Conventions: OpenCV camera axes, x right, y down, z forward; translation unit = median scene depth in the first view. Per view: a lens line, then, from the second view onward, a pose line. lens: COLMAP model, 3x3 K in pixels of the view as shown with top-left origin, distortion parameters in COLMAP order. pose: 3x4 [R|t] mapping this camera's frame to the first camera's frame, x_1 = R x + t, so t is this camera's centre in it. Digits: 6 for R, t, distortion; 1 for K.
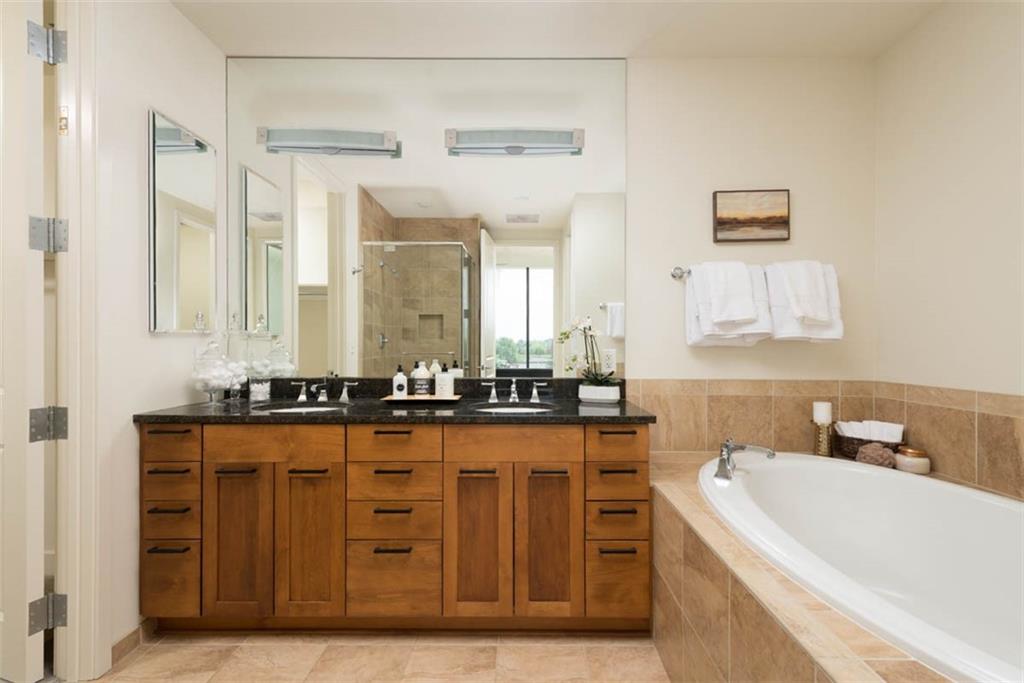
lens RADIAL K [[439.5, 0, 511.8], [0, 439.5, 346.1], [0, 0, 1]] dist [0.009314, -0.003694]
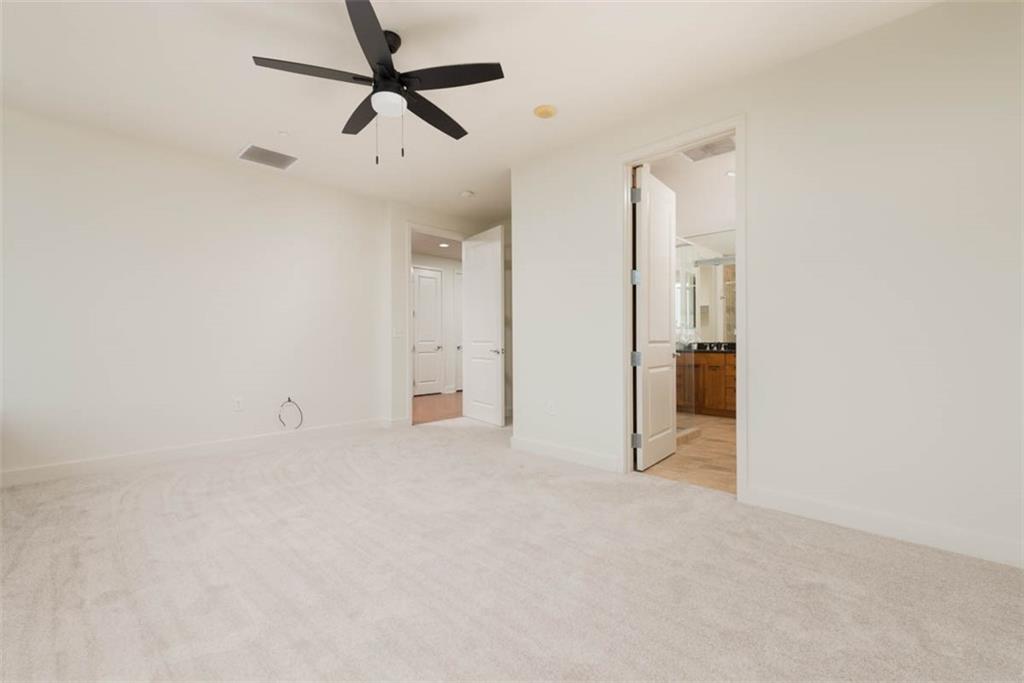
lens RADIAL K [[439.5, 0, 509.6], [0, 439.5, 335.7], [0, 0, 1]] dist [0.009314, -0.003694]
pose [[0.719861, -0.022764, -0.693745, 0.595294], [0.000977, 0.999494, -0.031784, 0.112581], [0.694118, 0.022202, 0.719519, -1.966730]]
